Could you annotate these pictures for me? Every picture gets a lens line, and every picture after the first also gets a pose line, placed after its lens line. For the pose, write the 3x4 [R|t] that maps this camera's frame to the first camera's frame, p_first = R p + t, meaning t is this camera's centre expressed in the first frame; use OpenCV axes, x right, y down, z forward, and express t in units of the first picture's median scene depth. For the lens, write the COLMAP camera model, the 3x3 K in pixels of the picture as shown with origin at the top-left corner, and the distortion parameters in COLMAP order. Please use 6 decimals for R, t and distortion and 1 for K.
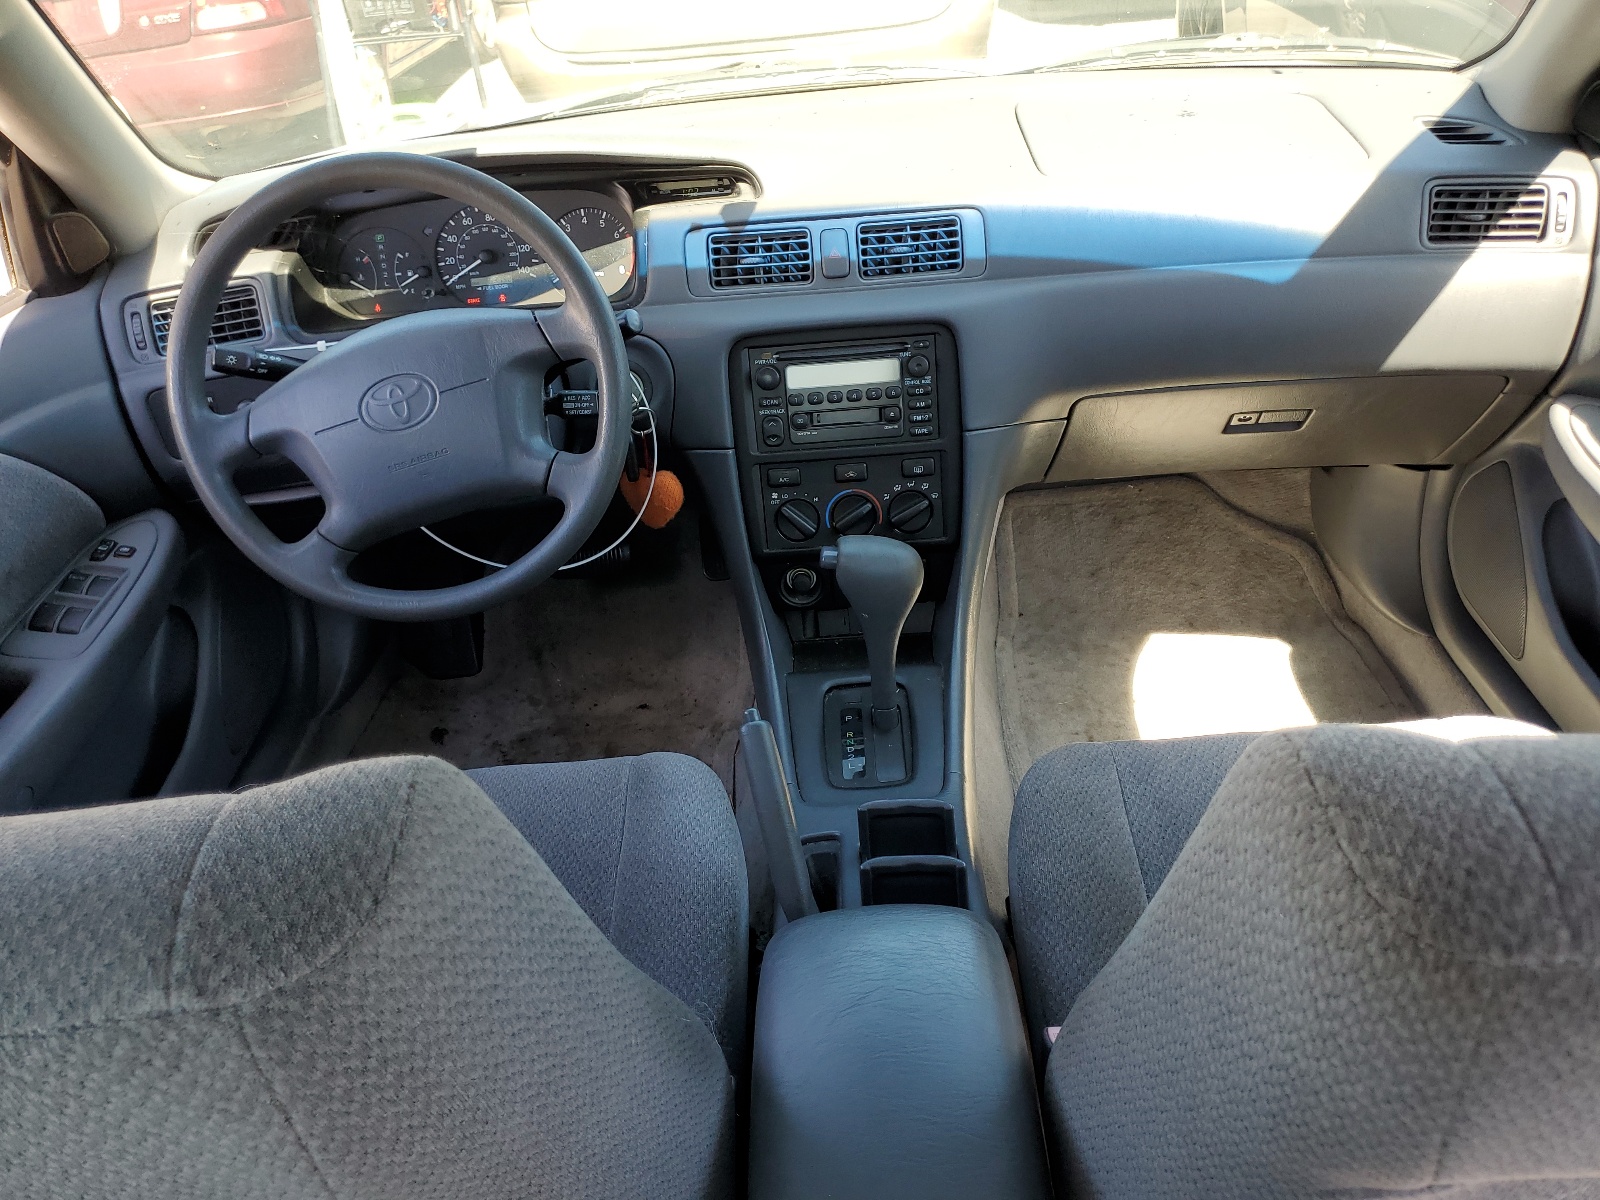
lens RADIAL K [[1195.1, 0, 800.4], [0, 1195.1, 604.3], [0, 0, 1]] dist [0.010334, 0.000673]
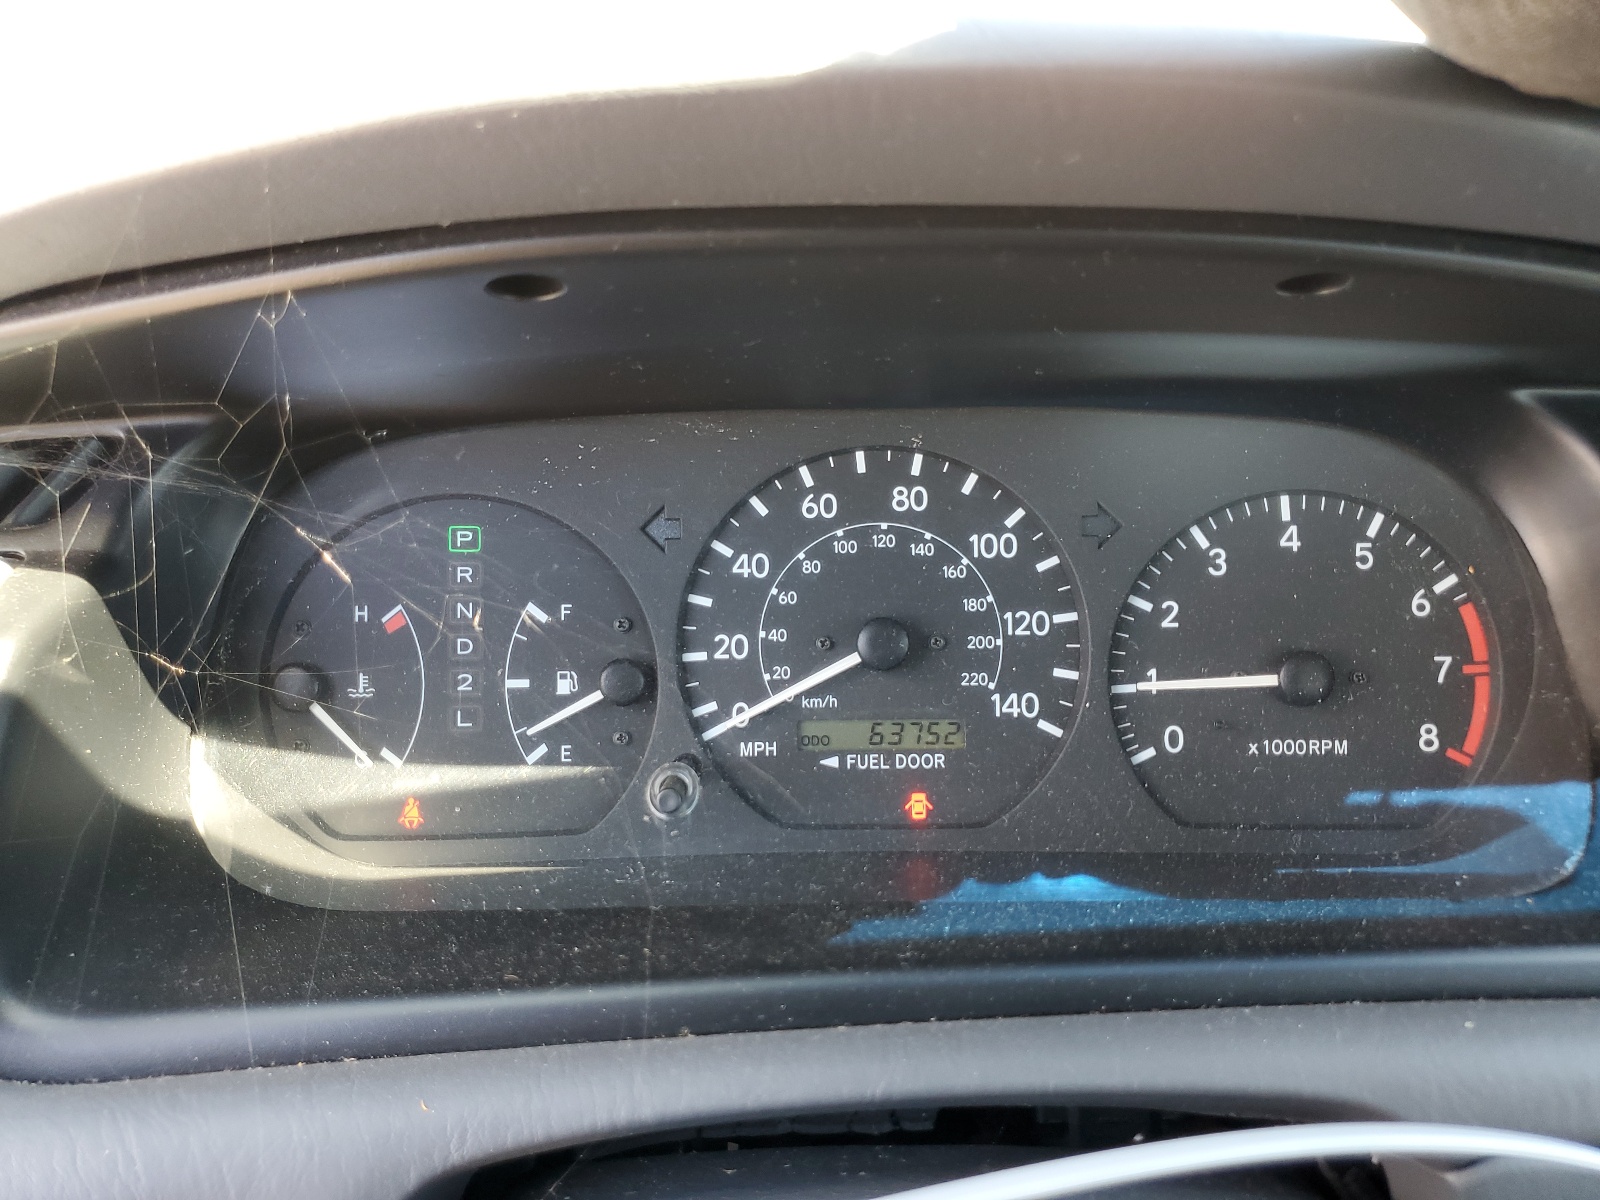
lens RADIAL K [[1195.1, 0, 802.5], [0, 1195.1, 595.4], [0, 0, 1]] dist [0.010334, 0.000673]
pose [[0.995807, 0.080844, 0.042800, -0.290204], [-0.066205, 0.959831, -0.272655, -0.230666], [-0.063123, 0.268679, 0.961159, 0.756956]]
